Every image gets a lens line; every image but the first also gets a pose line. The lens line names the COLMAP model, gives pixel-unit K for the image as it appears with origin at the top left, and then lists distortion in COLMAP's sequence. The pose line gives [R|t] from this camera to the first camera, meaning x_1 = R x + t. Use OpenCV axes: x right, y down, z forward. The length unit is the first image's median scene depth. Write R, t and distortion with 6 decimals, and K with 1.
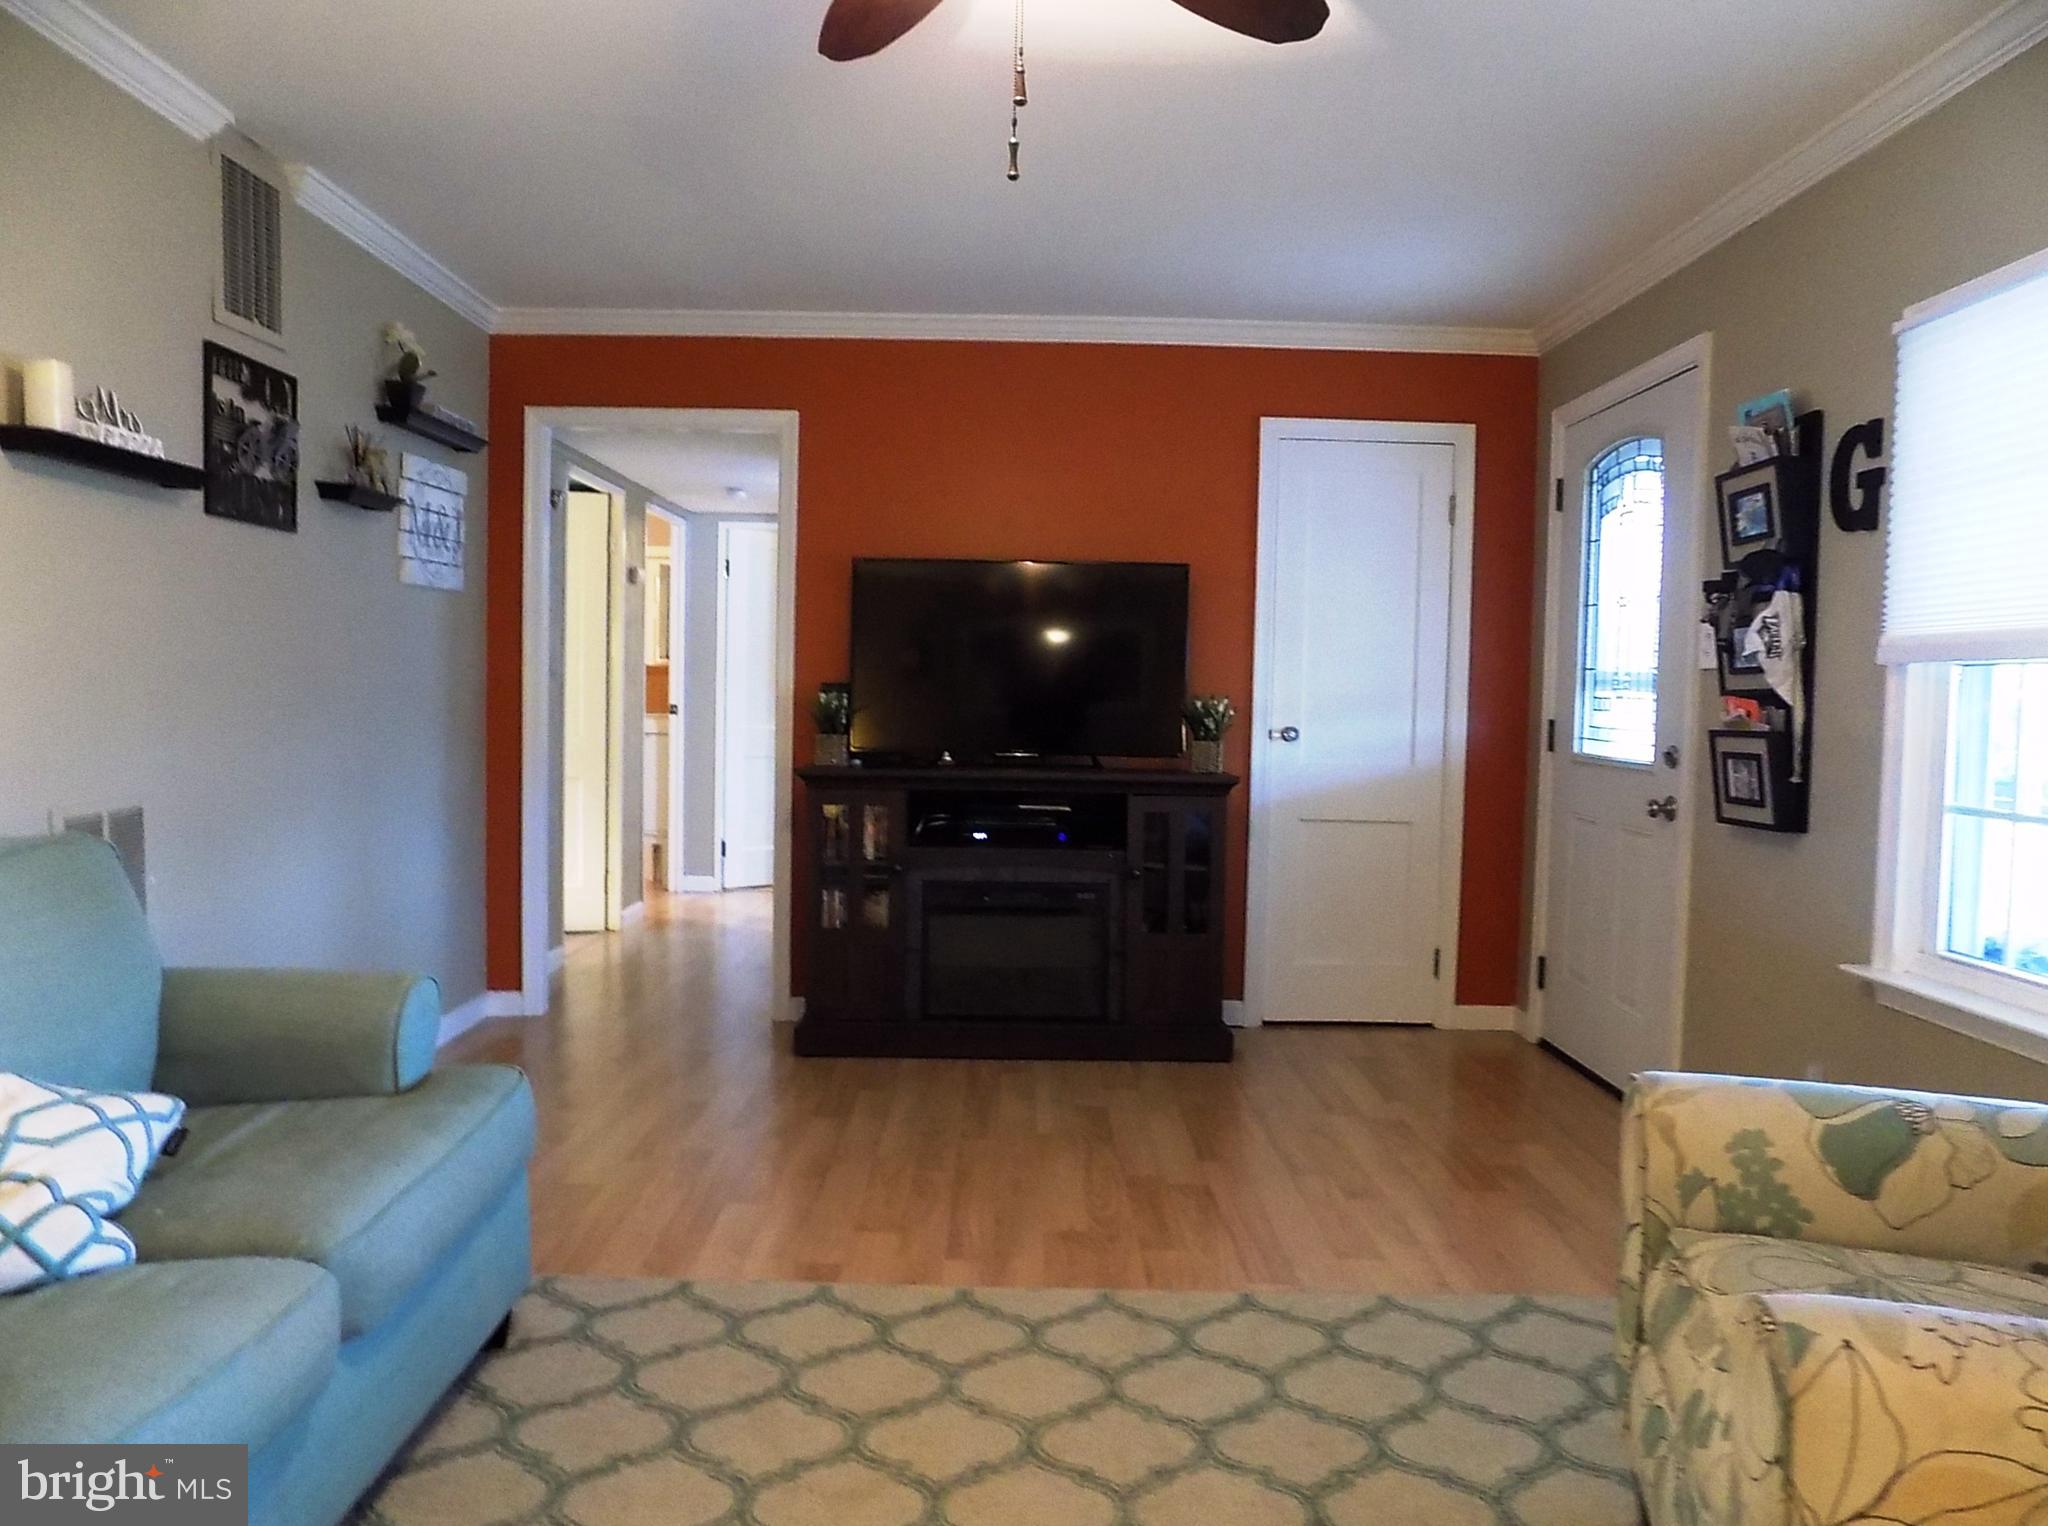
lens RADIAL K [[1407.9, 0, 1024.0], [0, 1407.9, 763.0], [0, 0, 1]] dist [-0.075094, 0.080712]
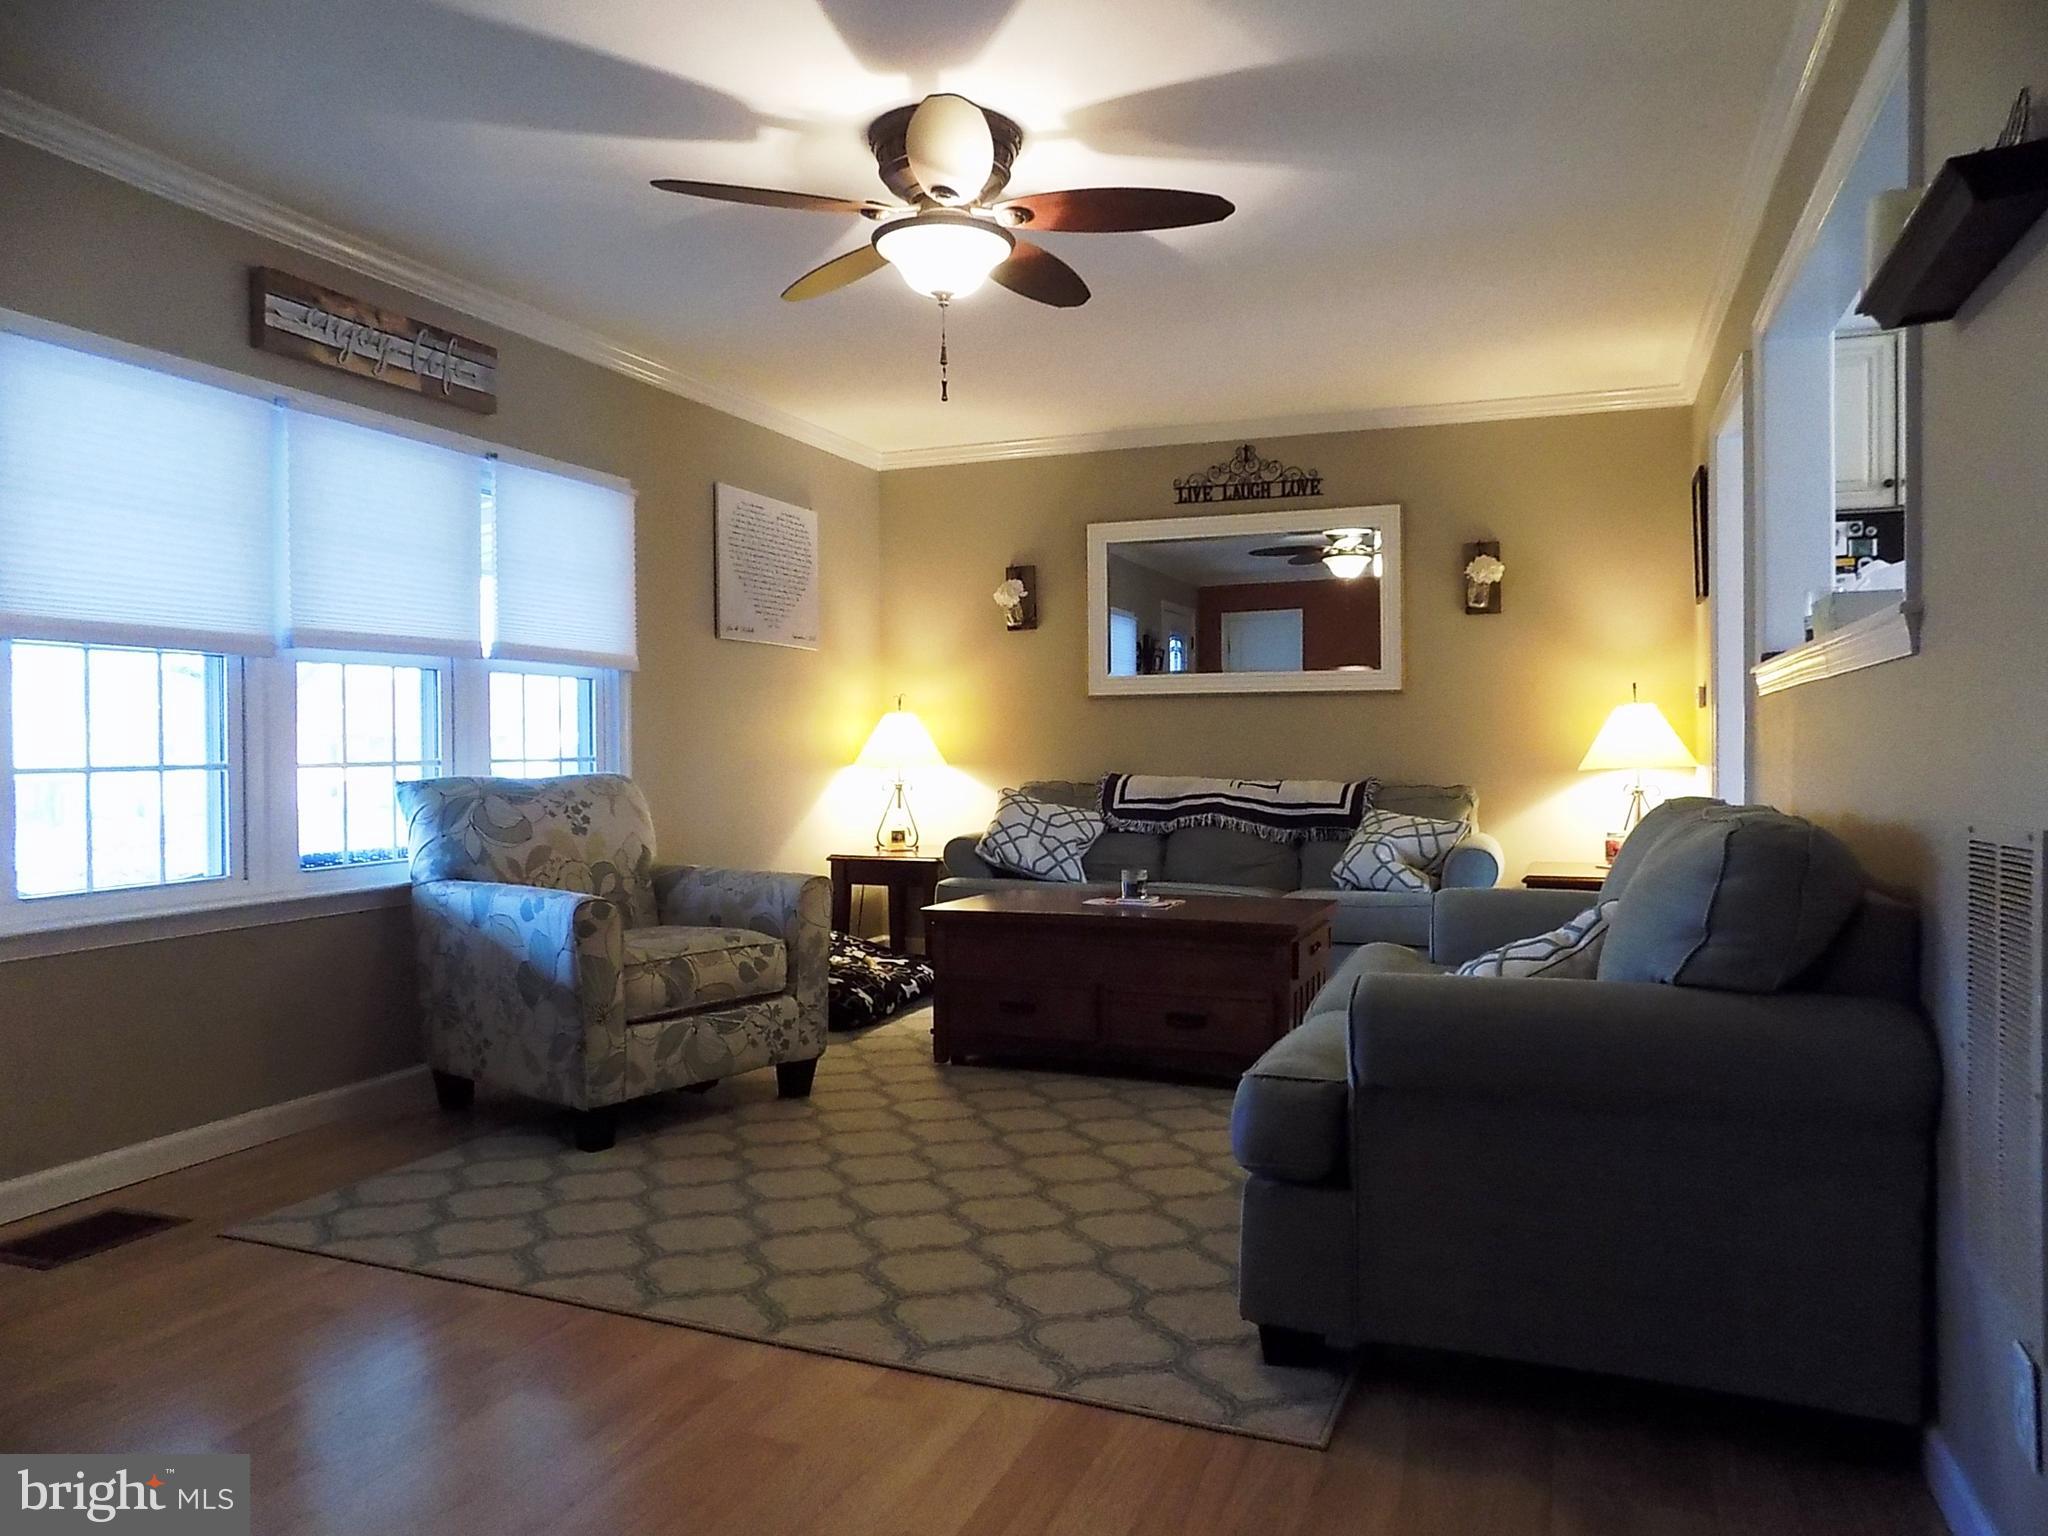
lens RADIAL K [[1374.5, 0, 1051.8], [0, 1374.5, 768.2], [0, 0, 1]] dist [-0.066945, 0.084045]
pose [[-0.933219, -0.021724, 0.358652, -0.447943], [0.004729, 0.997342, 0.072714, -0.038076], [-0.359278, 0.069554, -0.930635, 1.495932]]
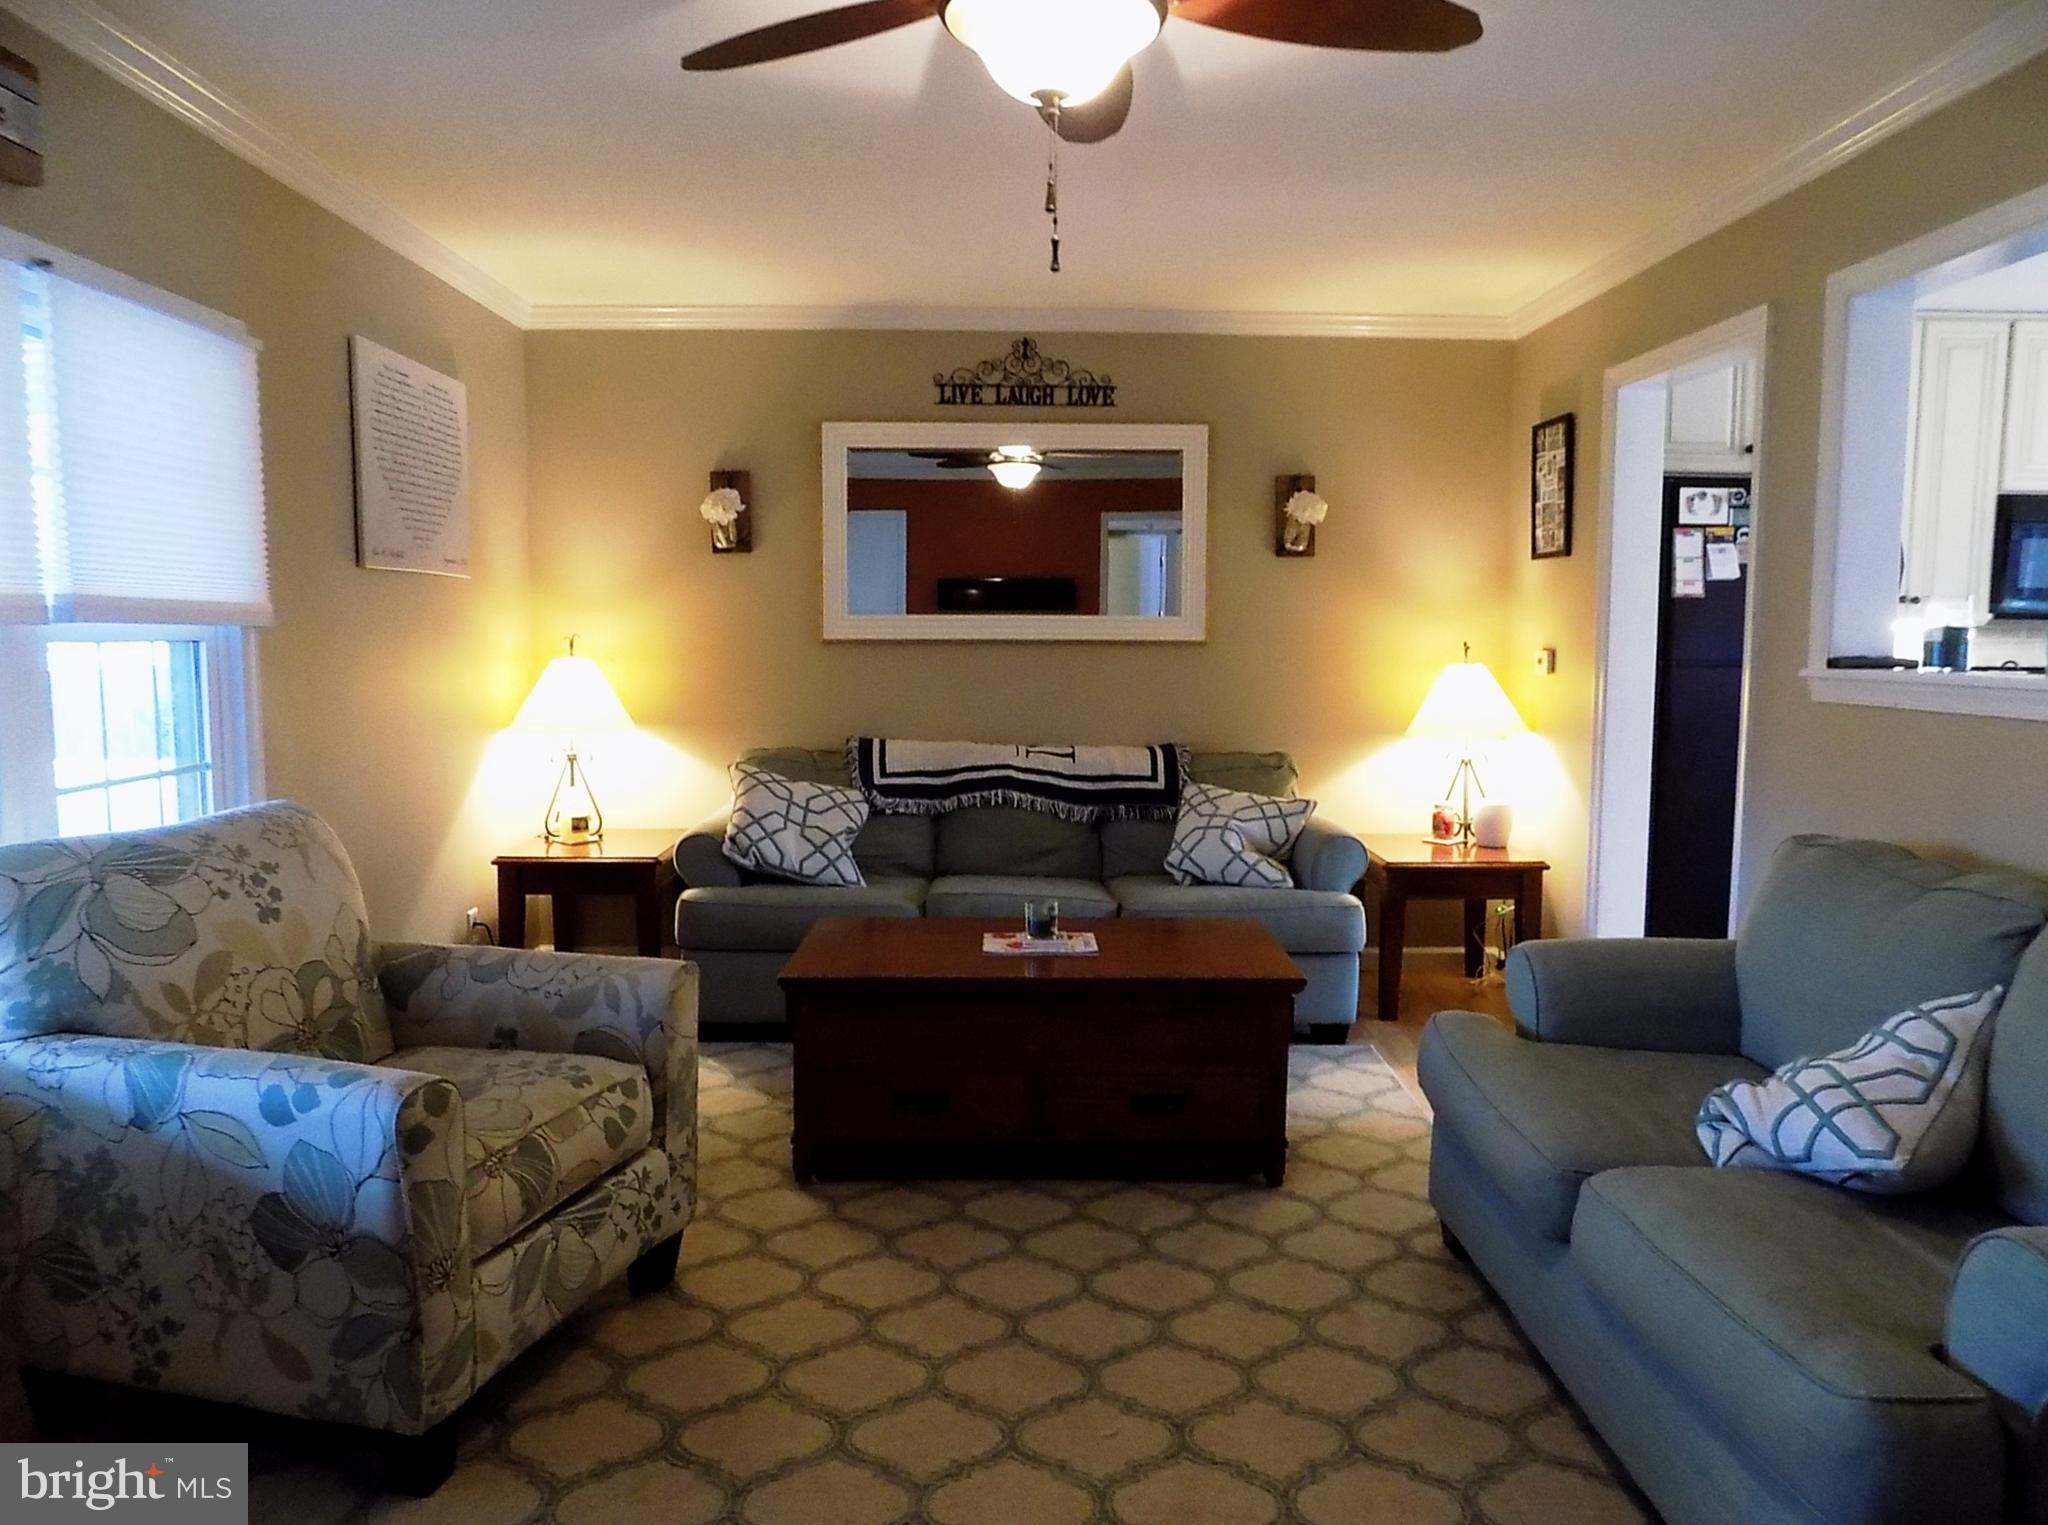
lens RADIAL K [[1401.9, 0, 1040.2], [0, 1401.9, 756.3], [0, 0, 1]] dist [-0.075033, 0.081555]
pose [[-0.999414, -0.024527, -0.023894, 0.013081], [-0.027722, 0.989166, 0.144162, -0.105480], [0.020099, 0.144740, -0.989266, 1.238251]]
